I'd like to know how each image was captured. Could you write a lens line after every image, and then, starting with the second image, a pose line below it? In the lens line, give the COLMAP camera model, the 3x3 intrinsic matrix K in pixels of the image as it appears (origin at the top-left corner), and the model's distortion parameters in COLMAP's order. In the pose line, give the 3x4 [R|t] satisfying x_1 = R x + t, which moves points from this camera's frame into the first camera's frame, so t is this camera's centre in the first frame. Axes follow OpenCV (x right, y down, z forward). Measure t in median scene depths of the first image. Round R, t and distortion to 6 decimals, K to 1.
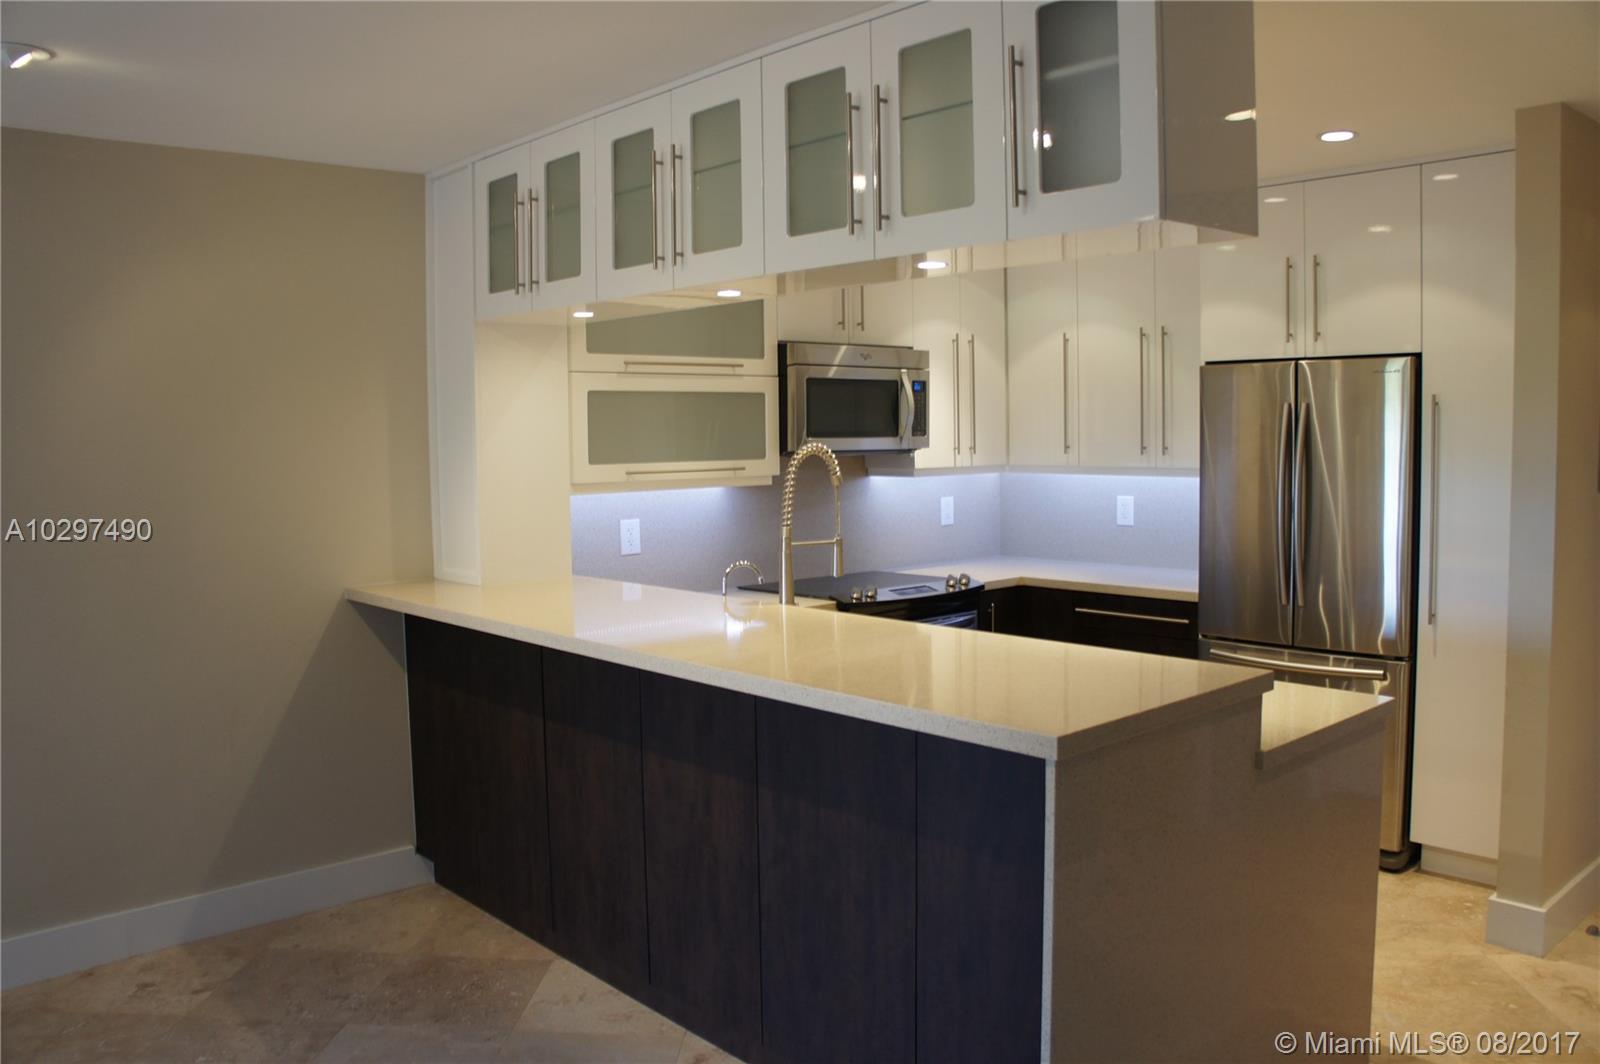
lens RADIAL K [[1278.7, 0, 800.0], [0, 1278.7, 532.0], [0, 0, 1]] dist [-0.174266, 0.117948]
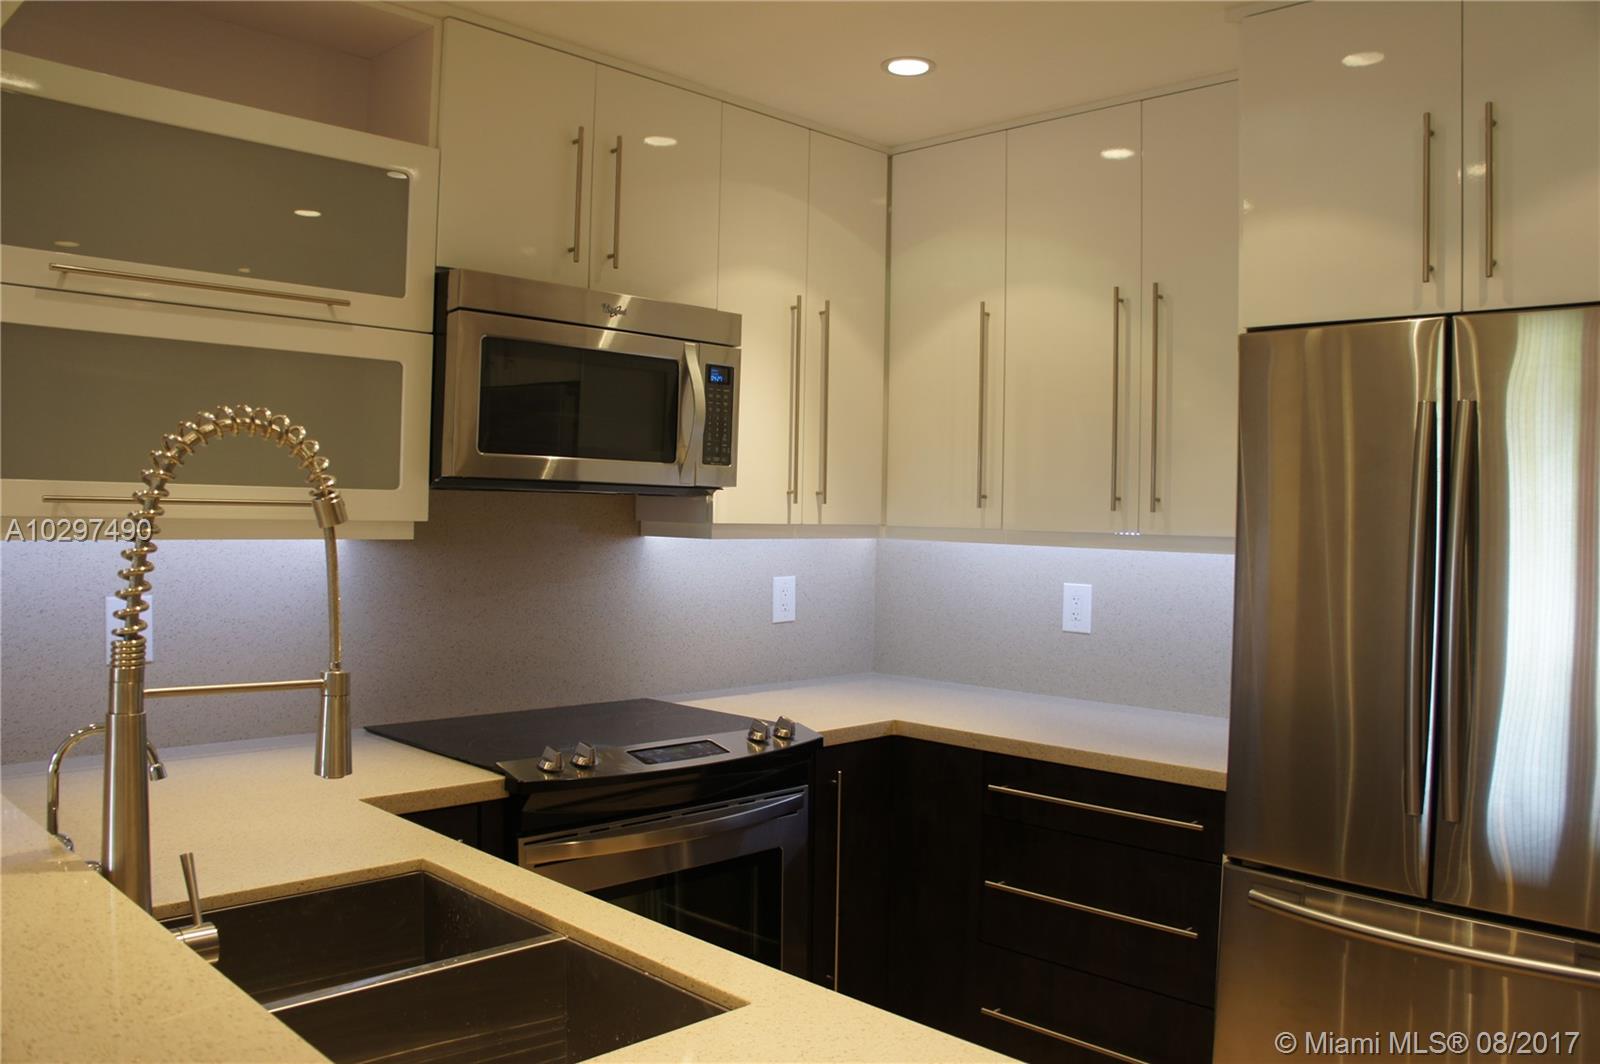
lens RADIAL K [[1278.7, 0, 800.0], [0, 1278.7, 532.0], [0, 0, 1]] dist [-0.174266, 0.117948]
pose [[0.997658, 0.035386, 0.058543, 0.100468], [-0.031763, 0.997590, -0.061685, -0.012823], [-0.060585, 0.059681, 0.996377, 0.454854]]
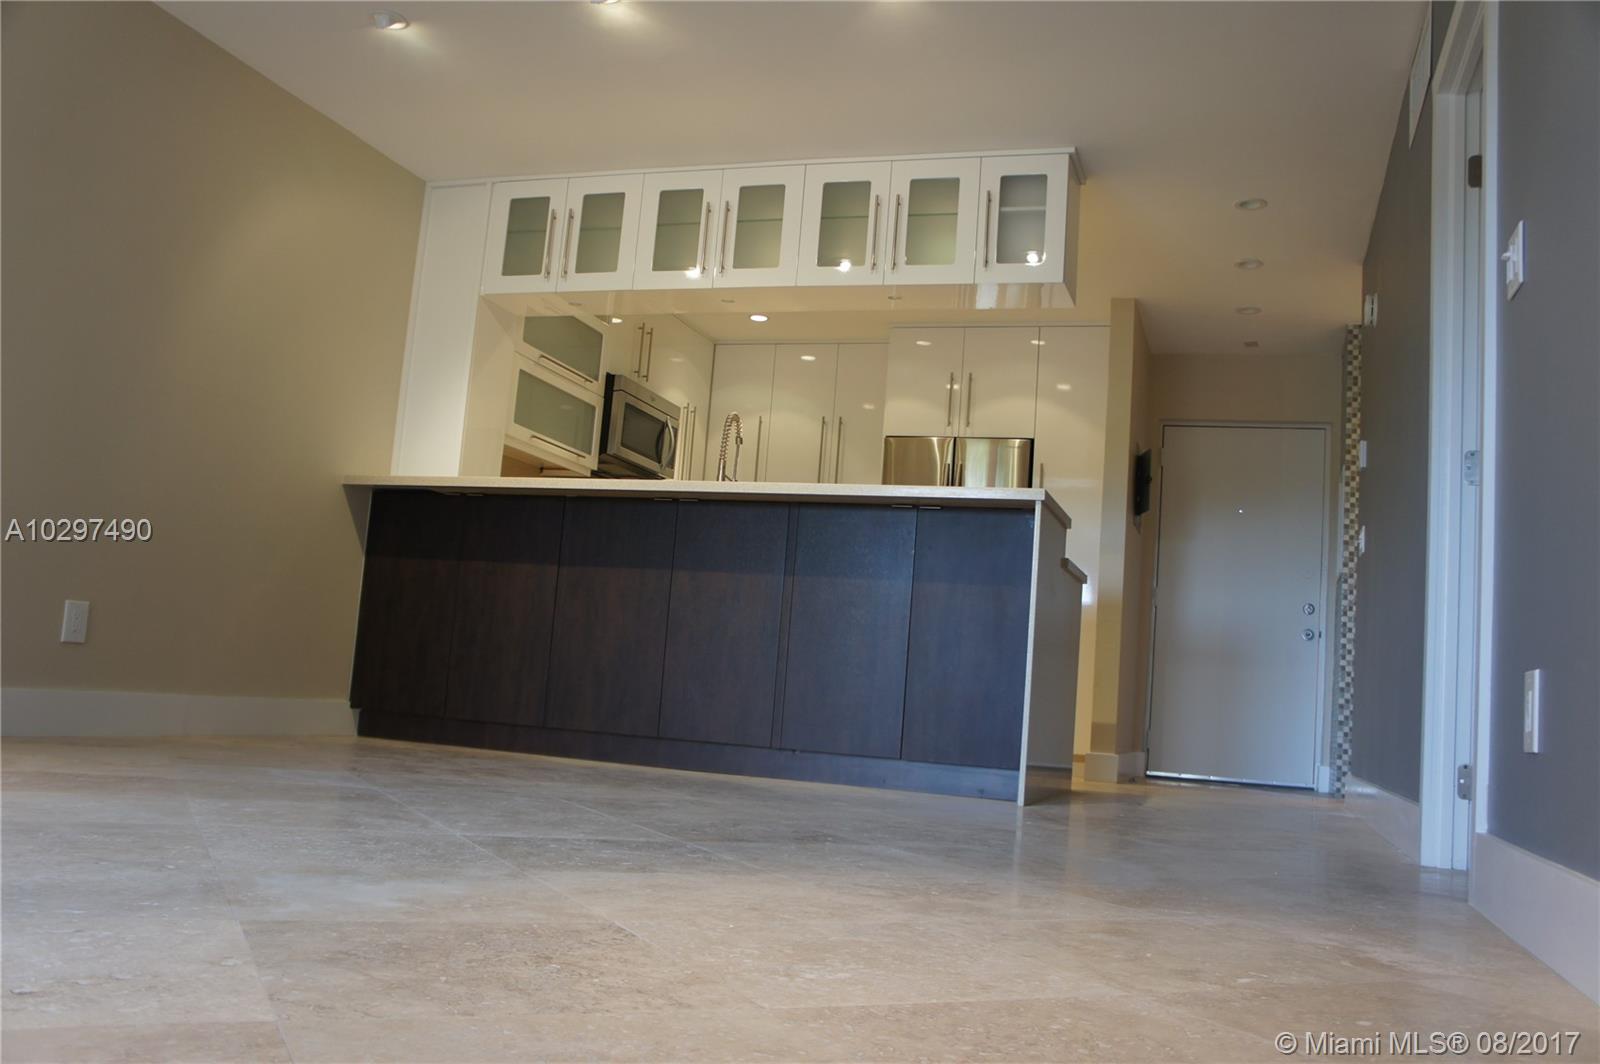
lens RADIAL K [[1395.1, 0, 800.0], [0, 1395.1, 532.0], [0, 0, 1]] dist [-0.087256, -0.002461]
pose [[0.863415, 0.140864, 0.484430, -0.499662], [-0.050840, 0.979634, -0.194247, 0.273765], [-0.501927, 0.143087, 0.852992, -0.311582]]
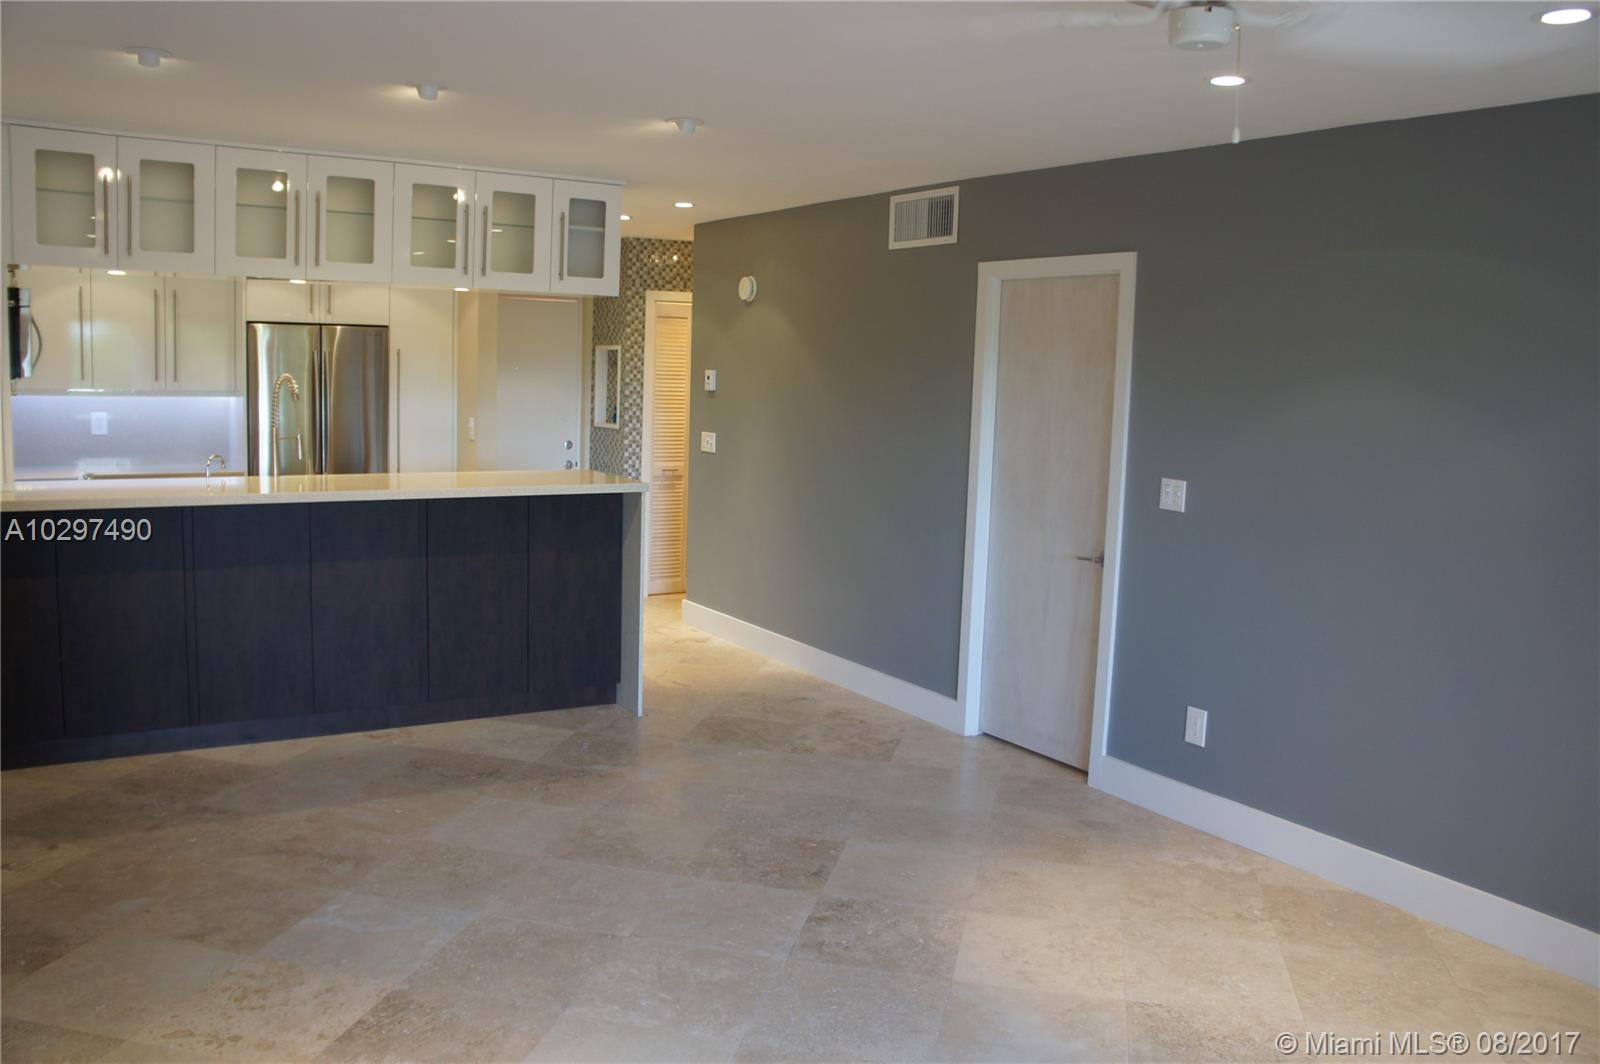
lens RADIAL K [[1278.7, 0, 800.0], [0, 1278.7, 532.0], [0, 0, 1]] dist [-0.174266, 0.117948]
pose [[0.170254, -0.105883, 0.979695, -0.973906], [0.042603, 0.994072, 0.100033, -0.000866], [-0.984479, 0.024707, 0.173755, 0.067825]]
